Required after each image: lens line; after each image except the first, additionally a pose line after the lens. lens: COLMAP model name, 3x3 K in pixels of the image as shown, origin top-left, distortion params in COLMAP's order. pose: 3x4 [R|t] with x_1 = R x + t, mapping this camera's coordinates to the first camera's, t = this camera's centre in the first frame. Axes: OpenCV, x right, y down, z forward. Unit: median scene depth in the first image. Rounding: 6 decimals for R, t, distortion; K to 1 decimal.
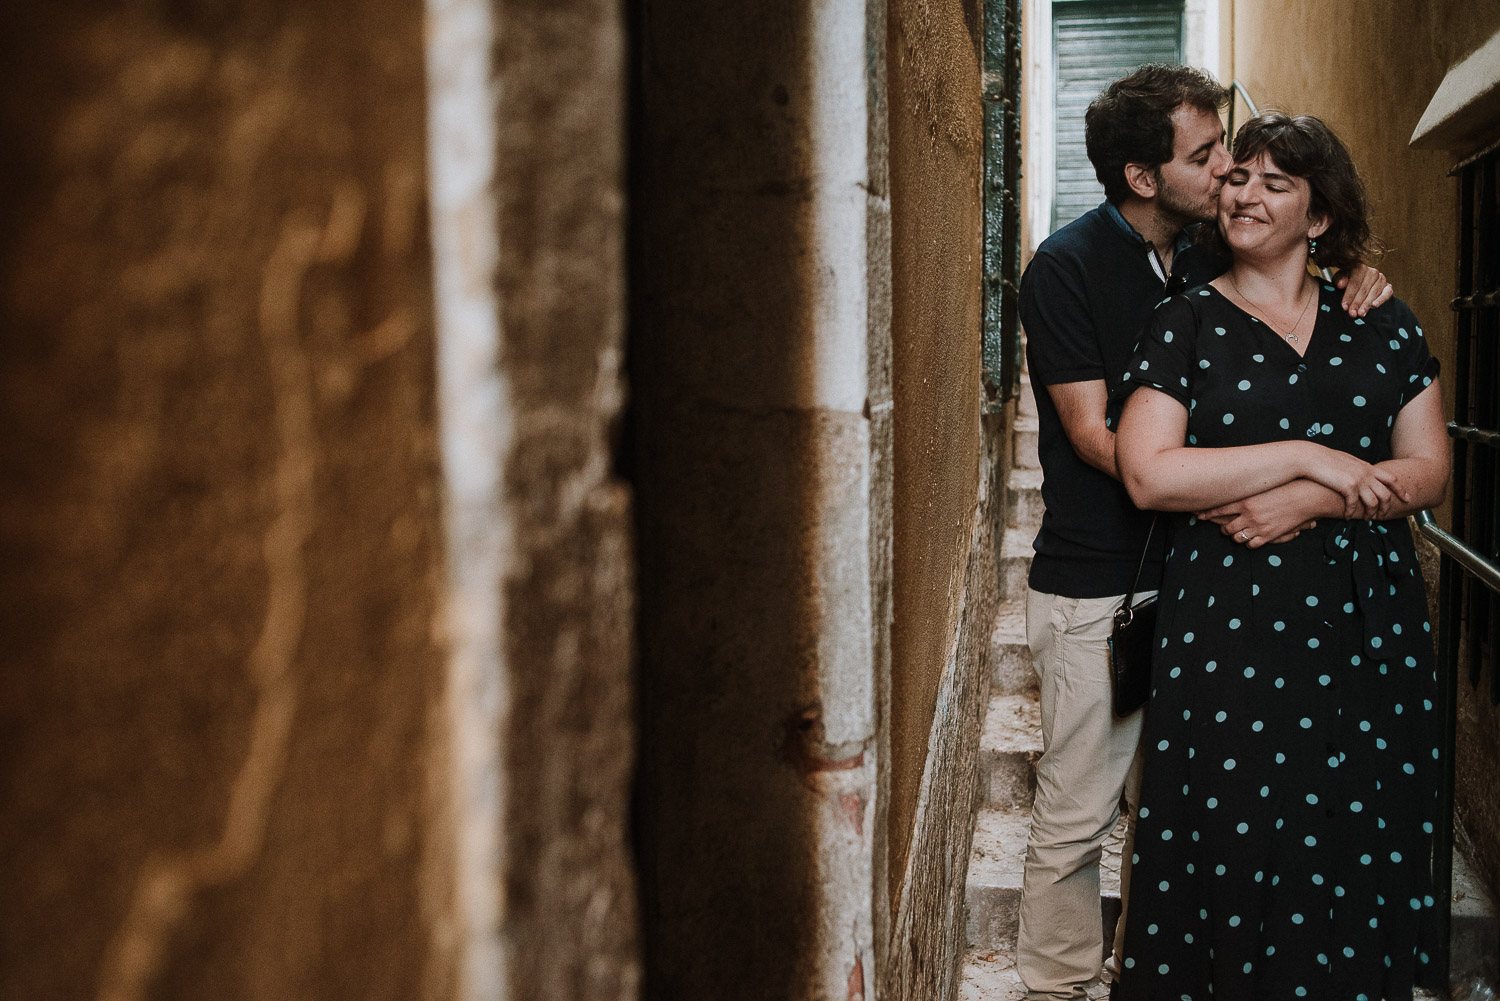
lens RADIAL K [[1495.9, 0, 750.3], [0, 1495.9, 500.5], [0, 0, 1]] dist [-0.075173, 0.000000]
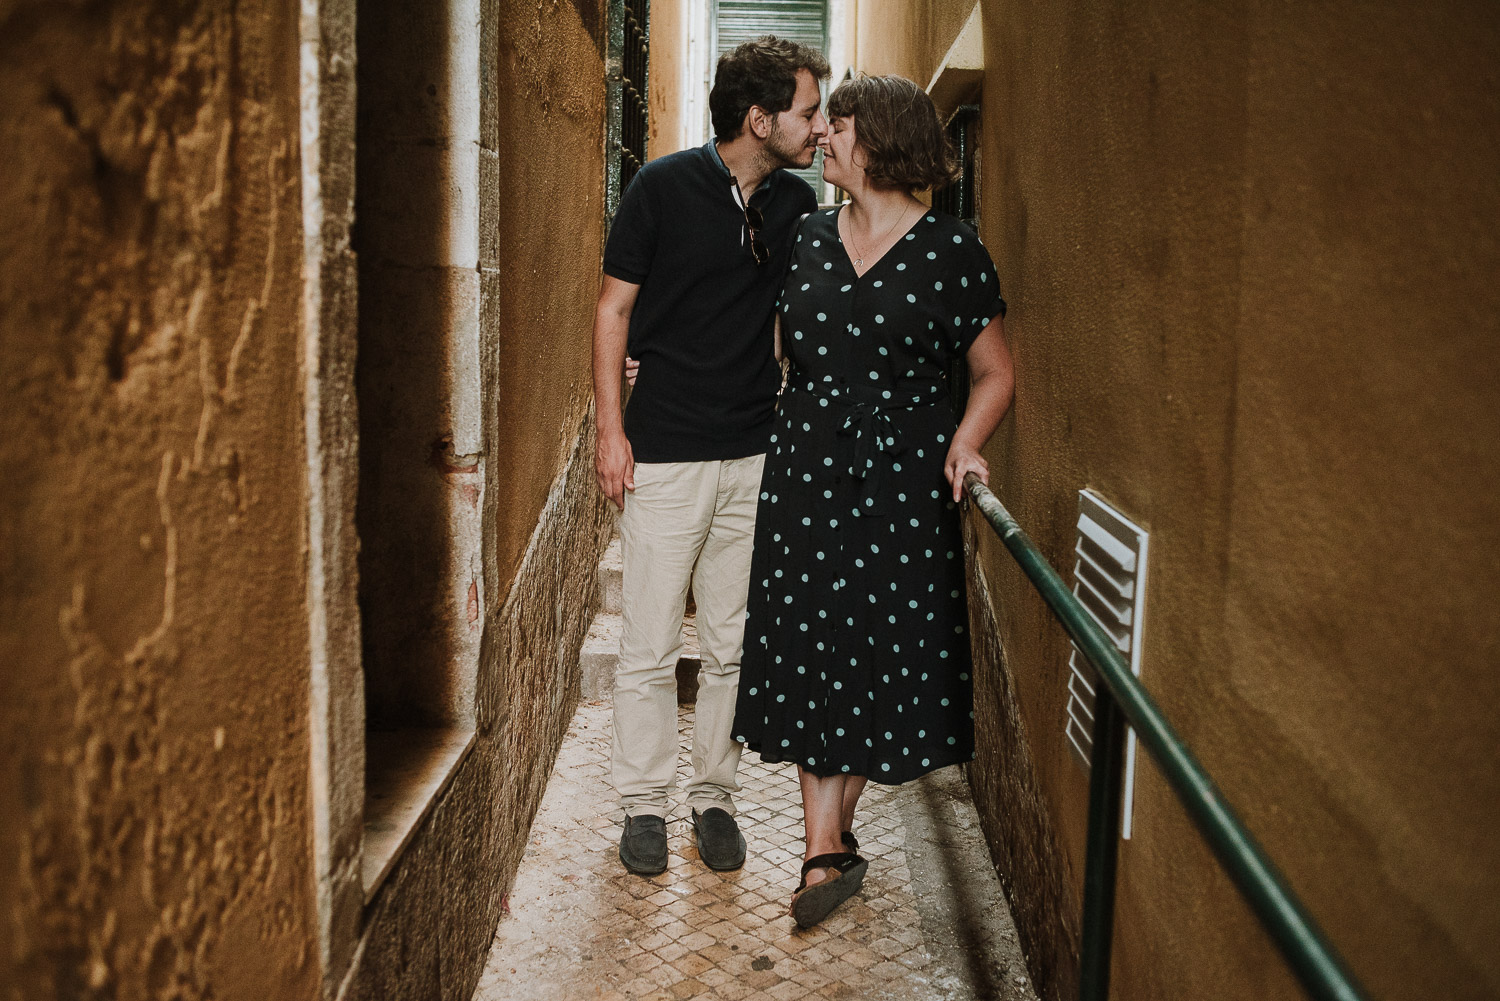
lens RADIAL K [[1495.9, 0, 747.4], [0, 1495.9, 504.0], [0, 0, 1]] dist [-0.075173, 0.000000]
pose [[0.979057, 0.004032, 0.203546, 0.030333], [-0.010352, 0.999497, 0.029990, 0.165089], [-0.203322, -0.031469, 0.978606, -0.822427]]
